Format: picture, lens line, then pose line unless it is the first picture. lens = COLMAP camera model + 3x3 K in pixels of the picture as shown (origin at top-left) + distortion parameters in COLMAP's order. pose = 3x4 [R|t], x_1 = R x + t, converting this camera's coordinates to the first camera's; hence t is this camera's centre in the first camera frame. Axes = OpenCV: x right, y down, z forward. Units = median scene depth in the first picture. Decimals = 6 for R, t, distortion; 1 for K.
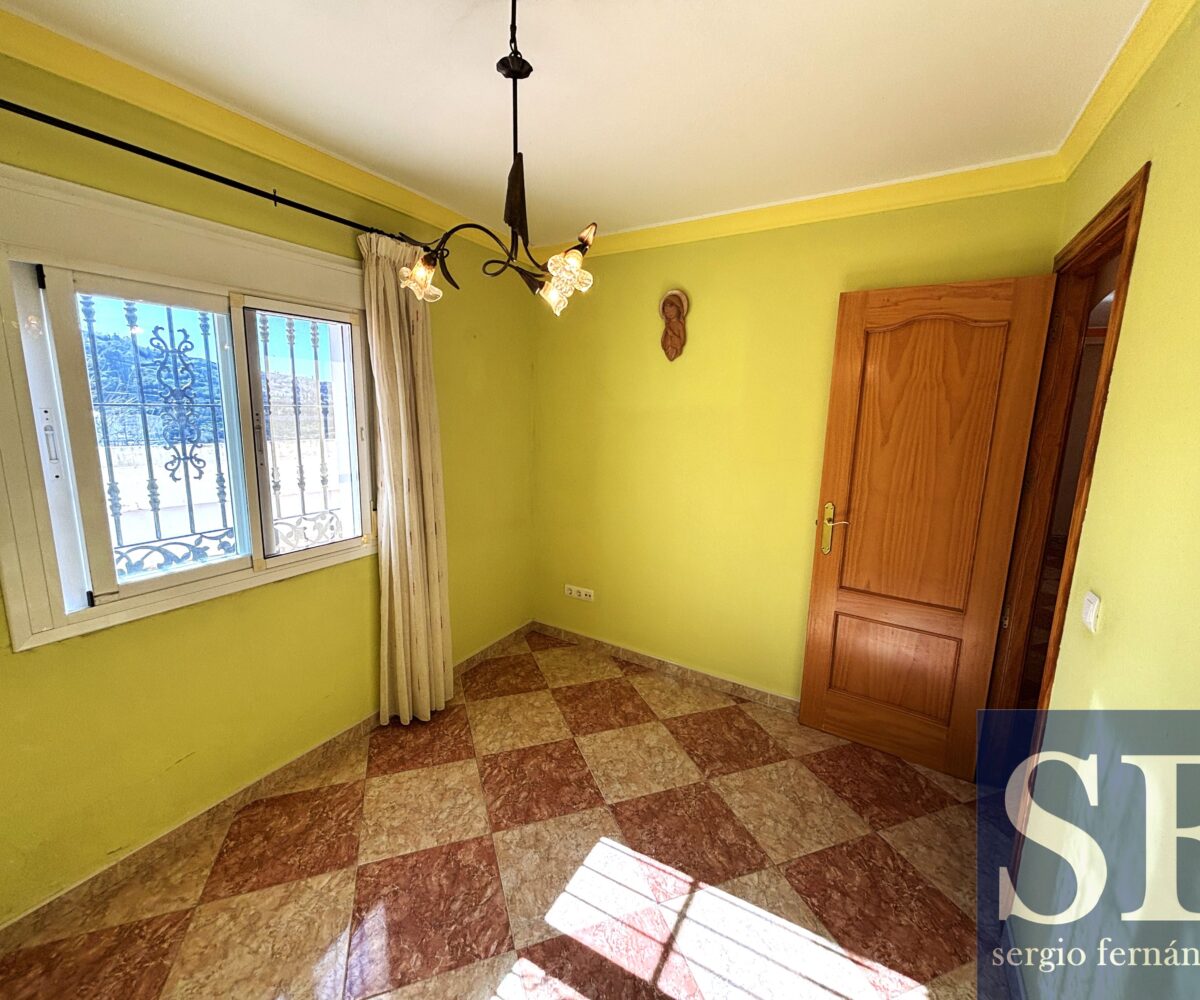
lens RADIAL K [[539.6, 0, 599.7], [0, 539.6, 498.5], [0, 0, 1]] dist [-0.010166, 0.010193]
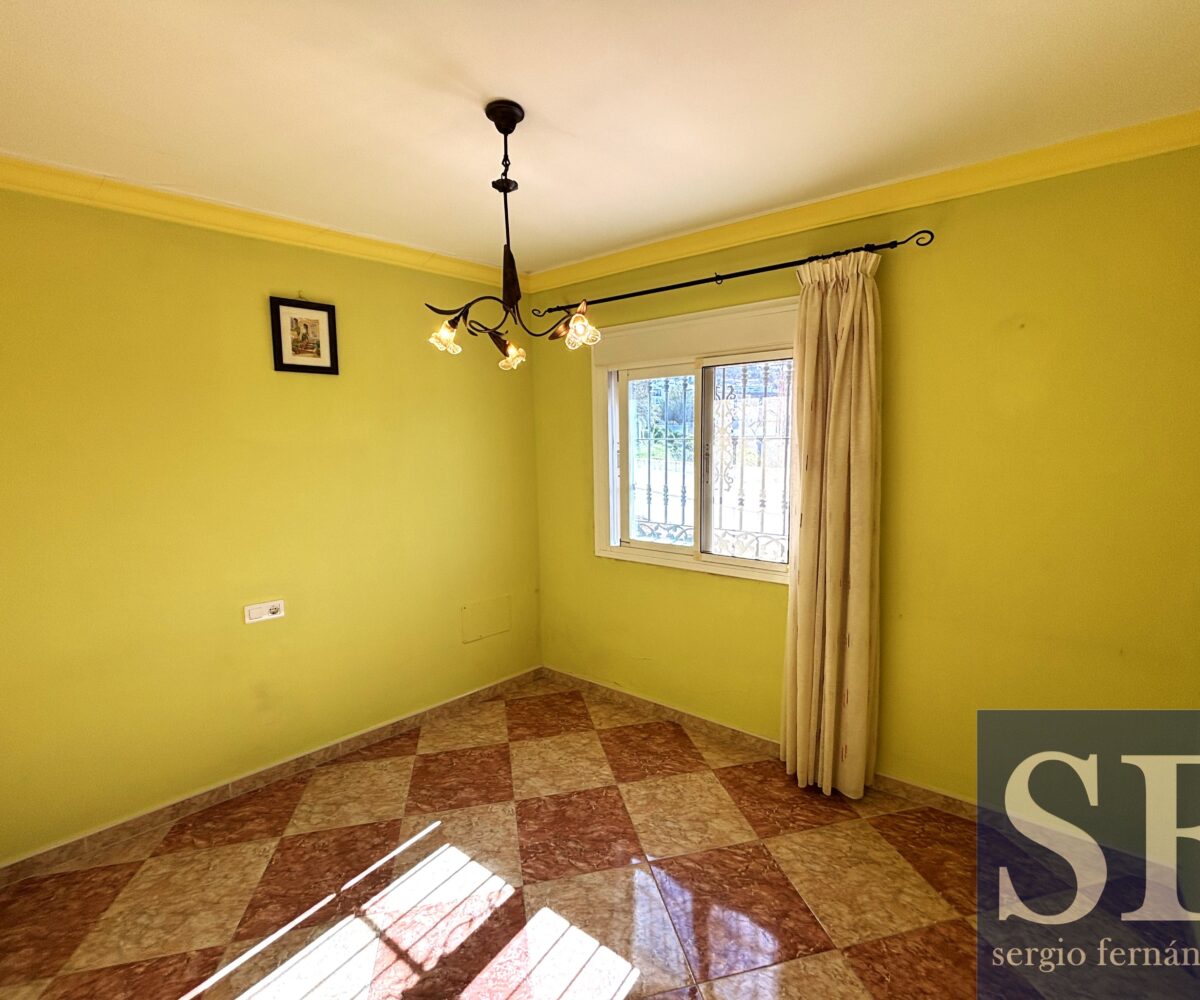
lens RADIAL K [[539.6, 0, 599.7], [0, 539.6, 498.5], [0, 0, 1]] dist [-0.010166, 0.010193]
pose [[-0.122000, 0.100099, -0.987470, 0.772847], [-0.161329, 0.979671, 0.119240, -0.149906], [0.979331, 0.173855, -0.103371, 0.956989]]
